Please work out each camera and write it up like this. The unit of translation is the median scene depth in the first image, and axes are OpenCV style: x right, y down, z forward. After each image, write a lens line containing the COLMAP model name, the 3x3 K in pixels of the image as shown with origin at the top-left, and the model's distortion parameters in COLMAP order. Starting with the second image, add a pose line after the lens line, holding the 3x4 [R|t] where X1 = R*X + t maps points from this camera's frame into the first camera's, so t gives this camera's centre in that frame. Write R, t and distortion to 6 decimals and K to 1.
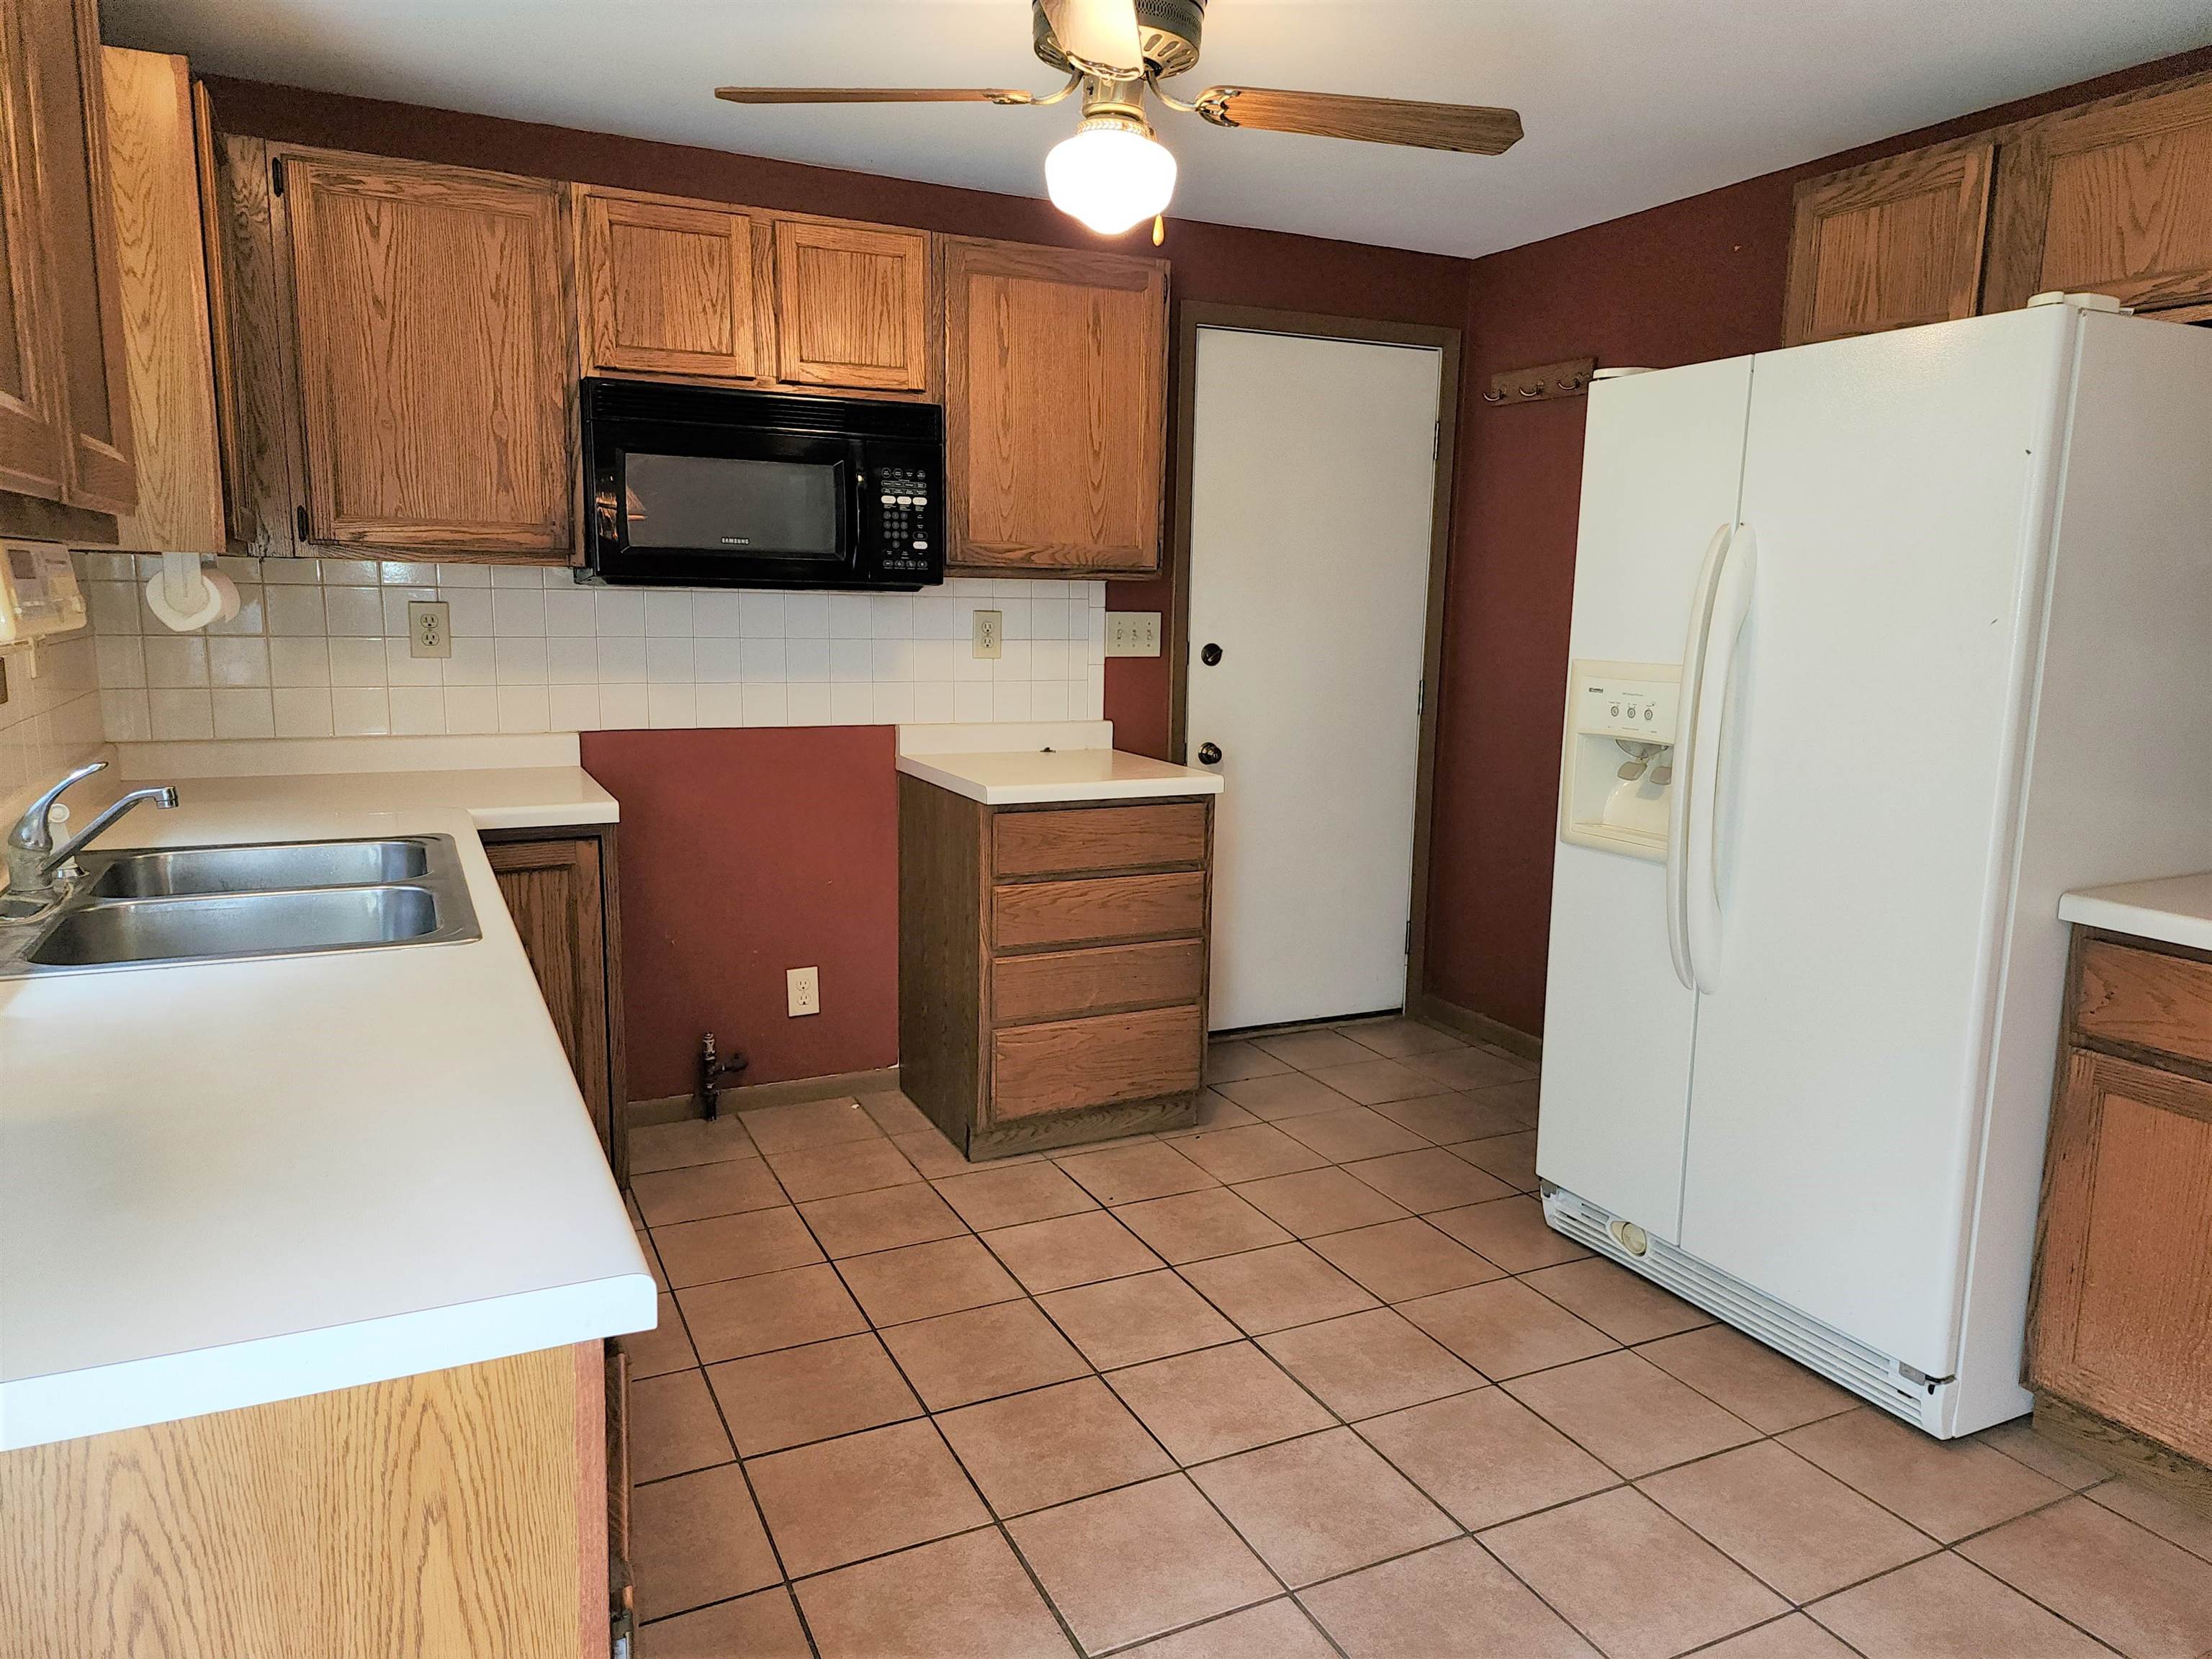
lens RADIAL K [[1471.8, 0, 1107.1], [0, 1471.8, 839.4], [0, 0, 1]] dist [0.047791, -0.003192]
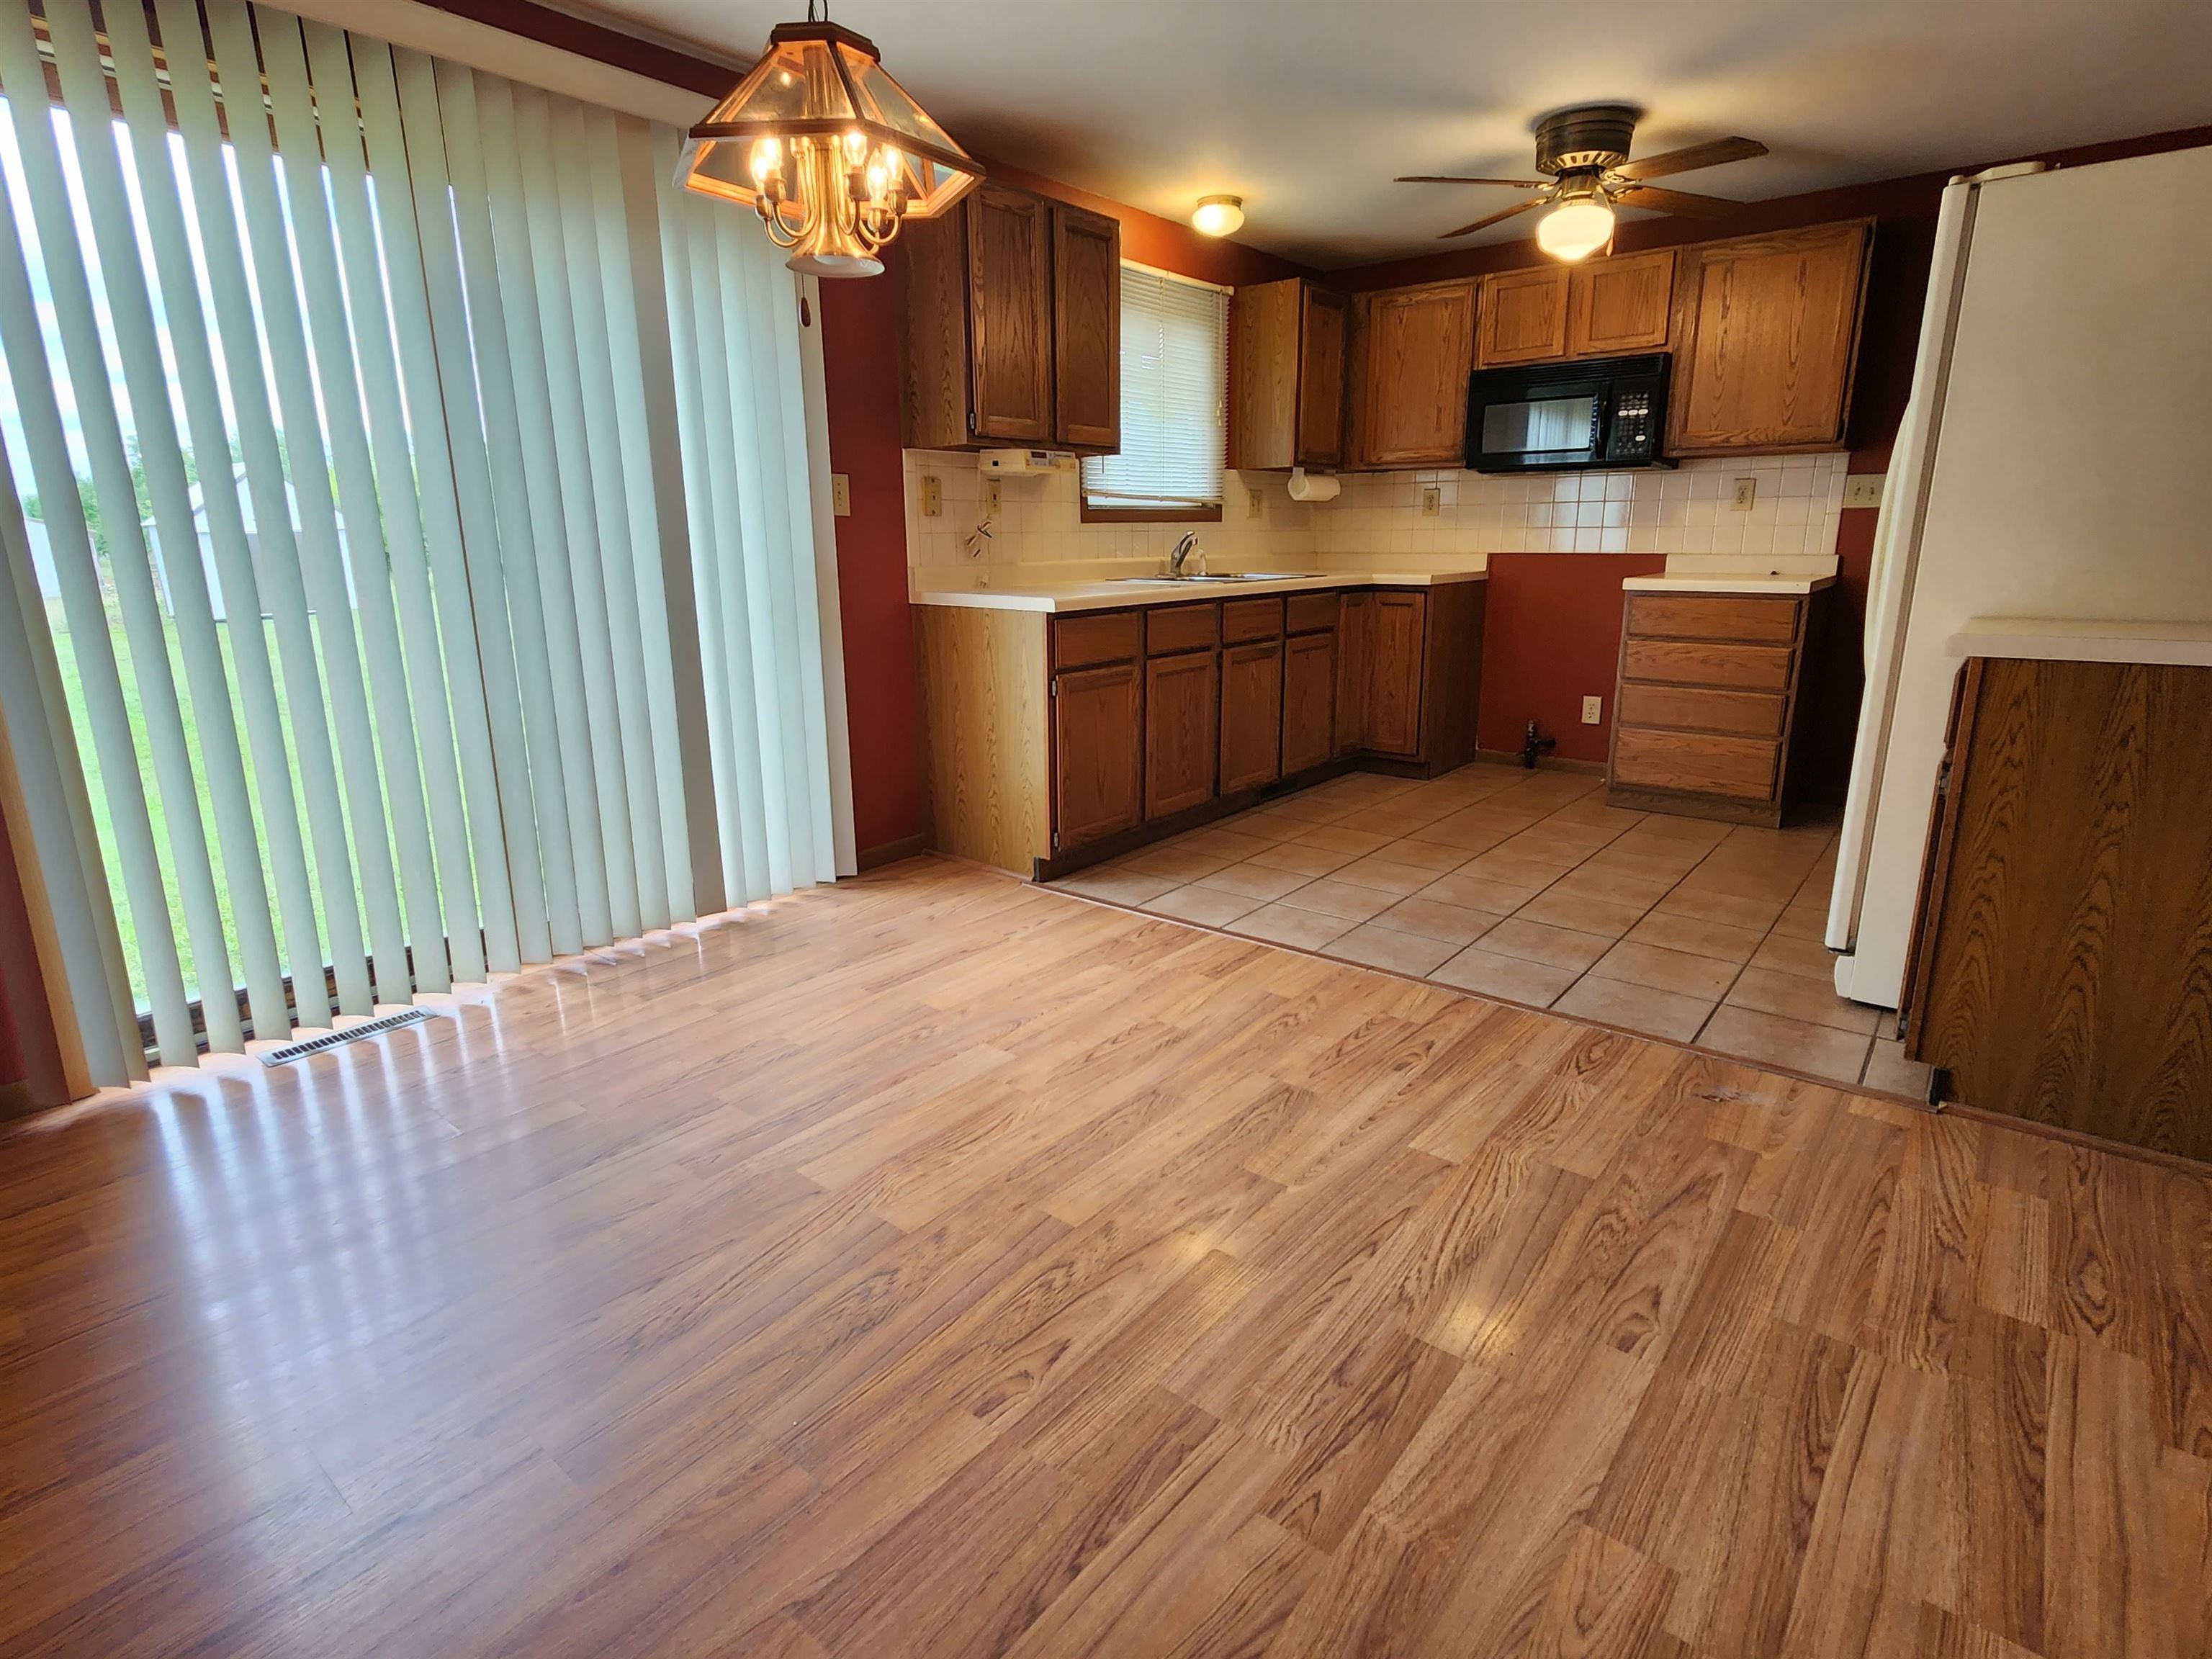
lens RADIAL K [[1131.0, 0, 1102.3], [0, 1131.0, 821.9], [0, 0, 1]] dist [-0.000018, -0.000051]
pose [[0.415771, 0.204226, -0.886243, 0.884629], [-0.137796, 0.977357, 0.160577, 0.112581], [0.898970, 0.055357, 0.434499, -0.107013]]
